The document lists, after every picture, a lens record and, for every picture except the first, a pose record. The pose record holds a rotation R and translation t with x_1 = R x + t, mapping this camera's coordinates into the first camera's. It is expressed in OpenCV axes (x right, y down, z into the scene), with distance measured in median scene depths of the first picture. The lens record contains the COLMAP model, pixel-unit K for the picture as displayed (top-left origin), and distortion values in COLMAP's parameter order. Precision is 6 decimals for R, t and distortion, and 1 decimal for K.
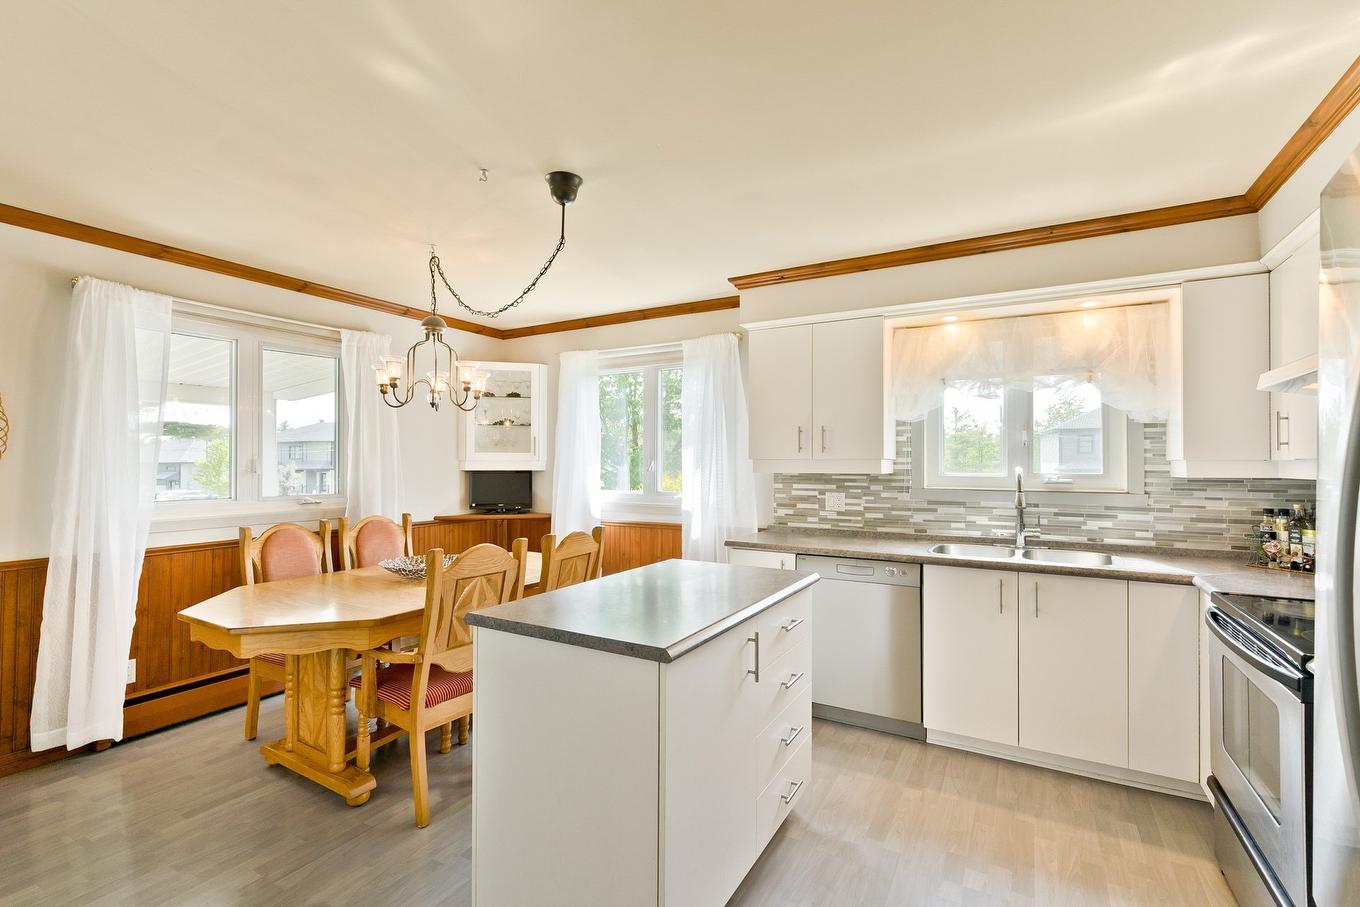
lens RADIAL K [[598.7, 0, 693.5], [0, 598.7, 458.5], [0, 0, 1]] dist [-0.005252, 0.001900]
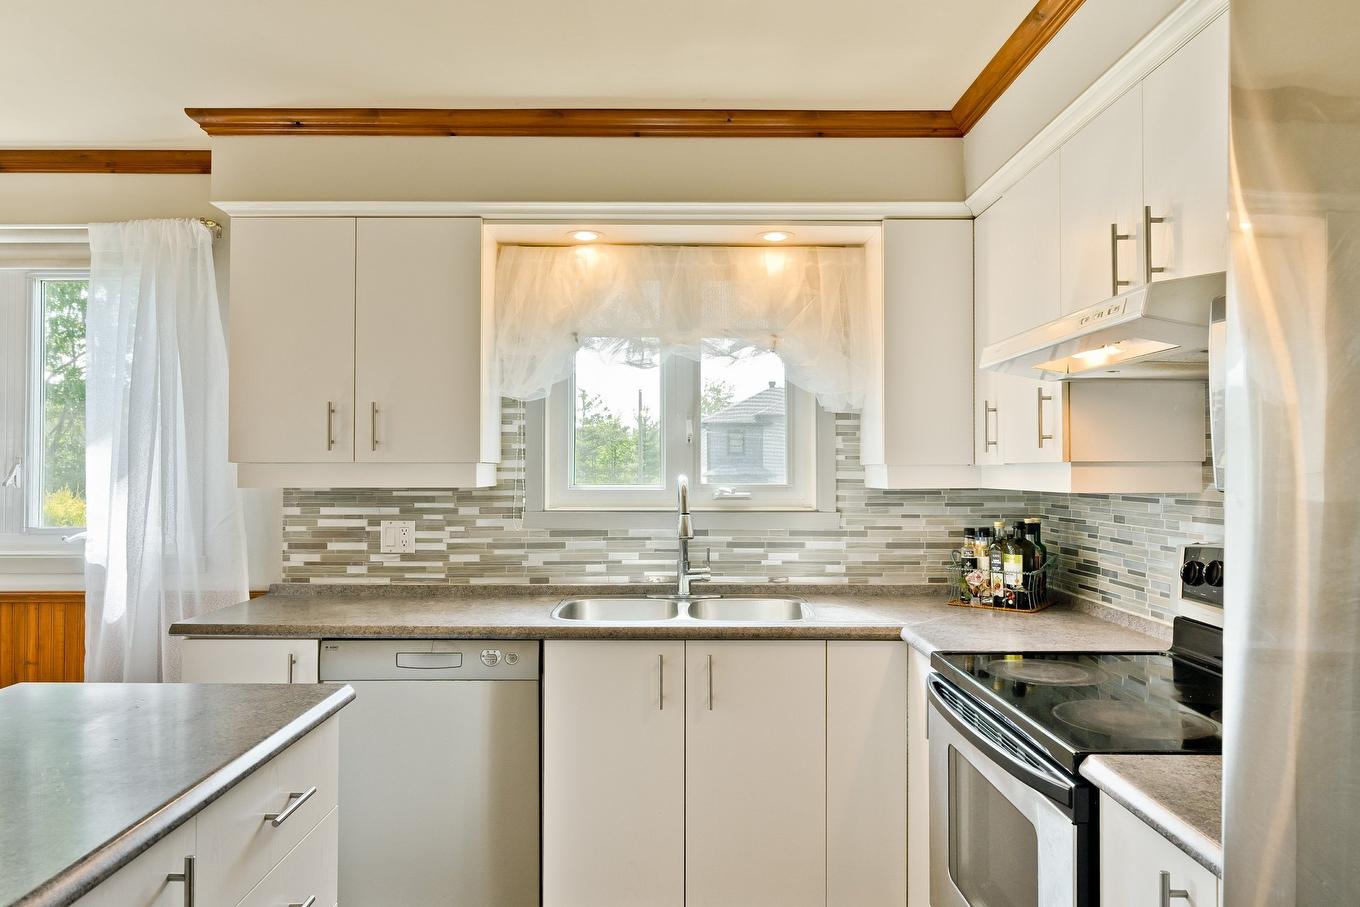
lens RADIAL K [[904.1, 0, 669.7], [0, 904.1, 456.4], [0, 0, 1]] dist [-0.003227, 0.000696]
pose [[0.873382, 0.005065, 0.487010, 0.052632], [-0.002864, 0.999982, -0.005264, -0.000838], [-0.487028, 0.003202, 0.873381, 0.147811]]
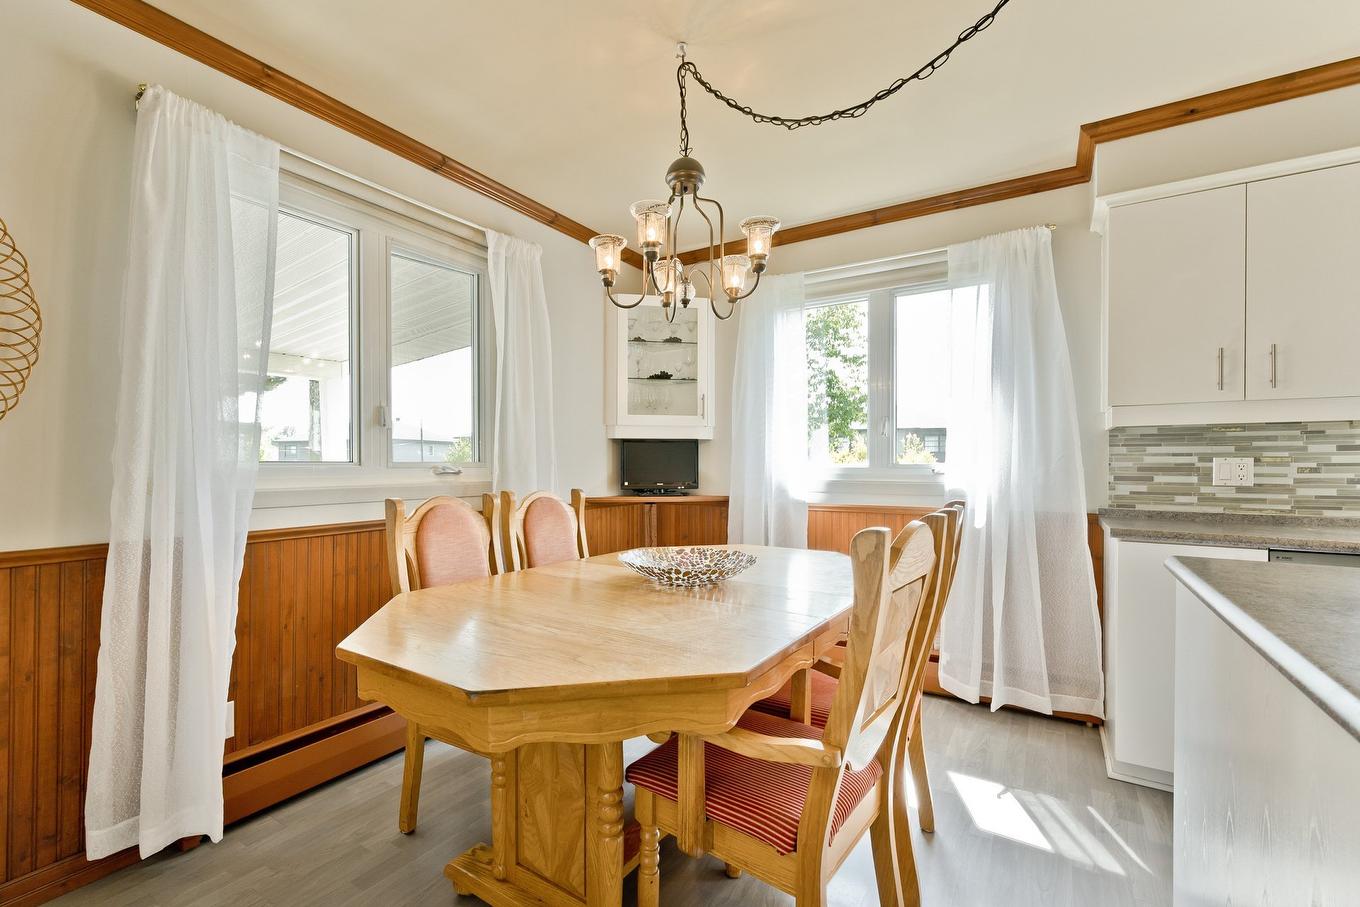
lens RADIAL K [[598.7, 0, 663.9], [0, 598.7, 467.6], [0, 0, 1]] dist [-0.005252, 0.001900]
pose [[0.997616, 0.000466, -0.069006, -0.409808], [0.000595, 0.999882, 0.015351, 0.069562], [0.069005, -0.015355, 0.997498, 0.375395]]
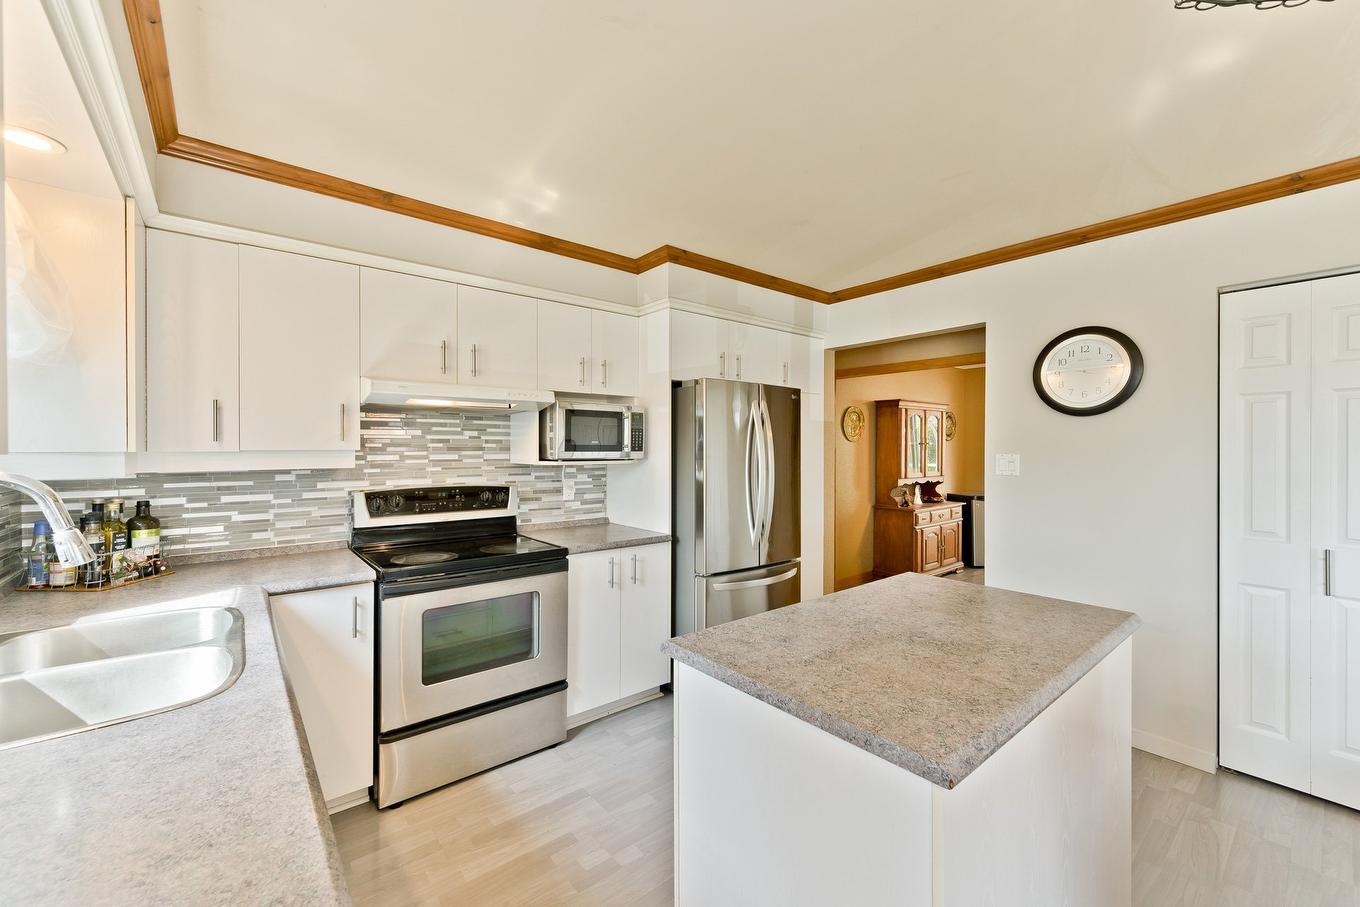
lens RADIAL K [[559.5, 0, 688.6], [0, 559.5, 448.6], [0, 0, 1]] dist [-0.007613, 0.001028]
pose [[-0.935373, -0.002019, 0.353658, -0.016585], [-0.004039, 0.999979, -0.004974, -0.000851], [-0.353641, -0.006081, -0.935362, 1.199094]]
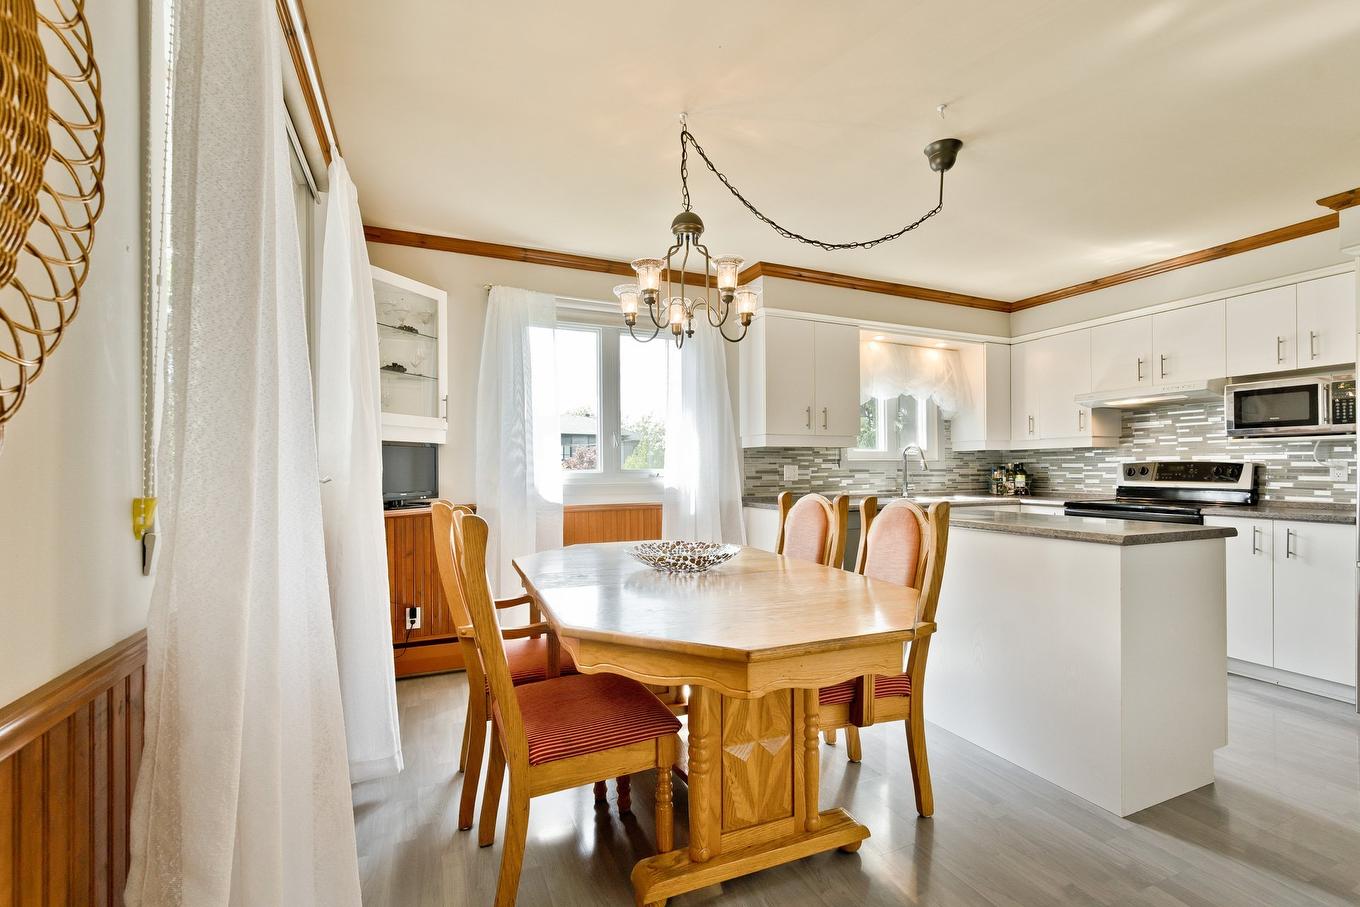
lens RADIAL K [[598.7, 0, 683.3], [0, 598.7, 467.7], [0, 0, 1]] dist [-0.005252, 0.001900]
pose [[0.595351, -0.001575, 0.803464, -1.026919], [-0.001695, 0.999993, 0.003217, 0.070966], [-0.803464, -0.003277, 0.595344, 0.565215]]
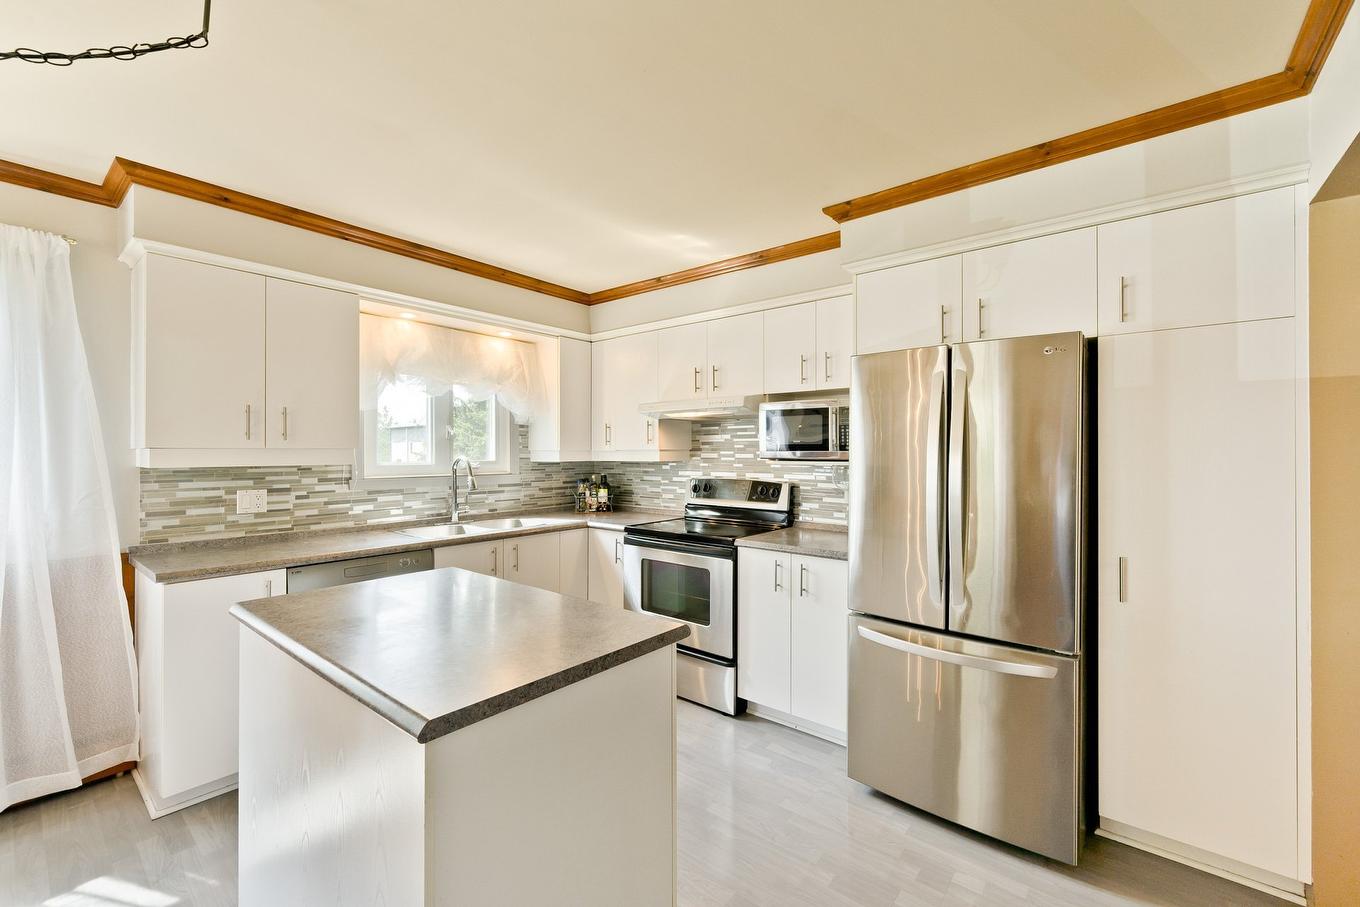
lens RADIAL K [[559.5, 0, 681.5], [0, 559.5, 449.2], [0, 0, 1]] dist [-0.007613, 0.001028]
pose [[0.169025, 0.002929, 0.985607, -0.483461], [-0.007852, 0.999968, -0.001625, -0.000776], [-0.985580, -0.007464, 0.169043, 0.379448]]
